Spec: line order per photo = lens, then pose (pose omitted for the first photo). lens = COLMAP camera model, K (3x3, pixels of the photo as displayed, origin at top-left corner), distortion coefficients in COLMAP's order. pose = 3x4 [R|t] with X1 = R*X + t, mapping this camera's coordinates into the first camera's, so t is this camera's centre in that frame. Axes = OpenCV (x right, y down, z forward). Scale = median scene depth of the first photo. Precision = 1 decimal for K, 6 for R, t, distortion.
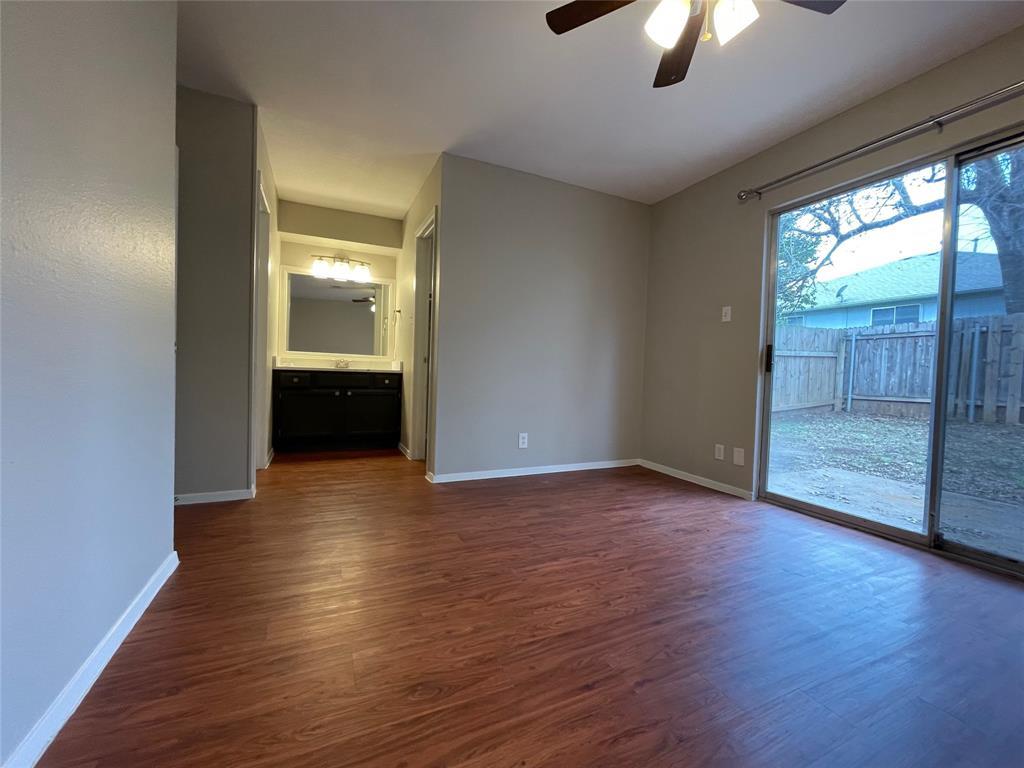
lens RADIAL K [[418.0, 0, 511.5], [0, 418.0, 383.6], [0, 0, 1]] dist [-0.001457, 0.001398]
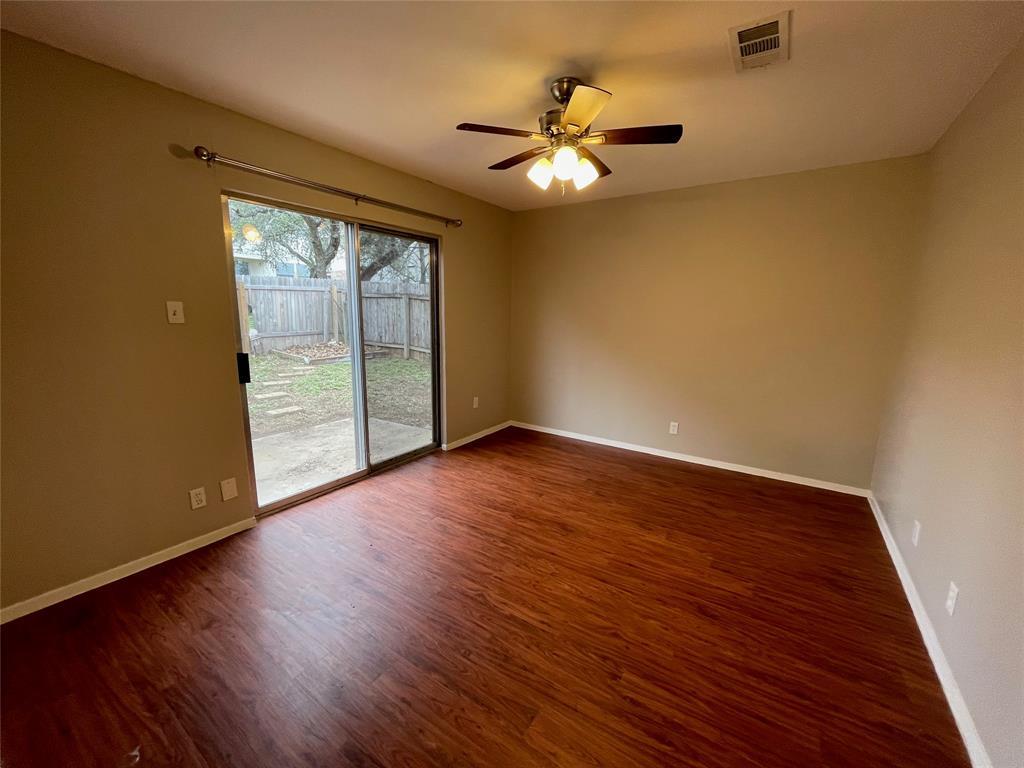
lens RADIAL K [[418.0, 0, 510.5], [0, 418.0, 384.7], [0, 0, 1]] dist [-0.001457, 0.001398]
pose [[-0.511138, -0.190979, 0.838013, -0.607833], [-0.007479, 0.975953, 0.217853, -0.325192], [-0.859466, 0.105086, -0.500275, 1.408507]]
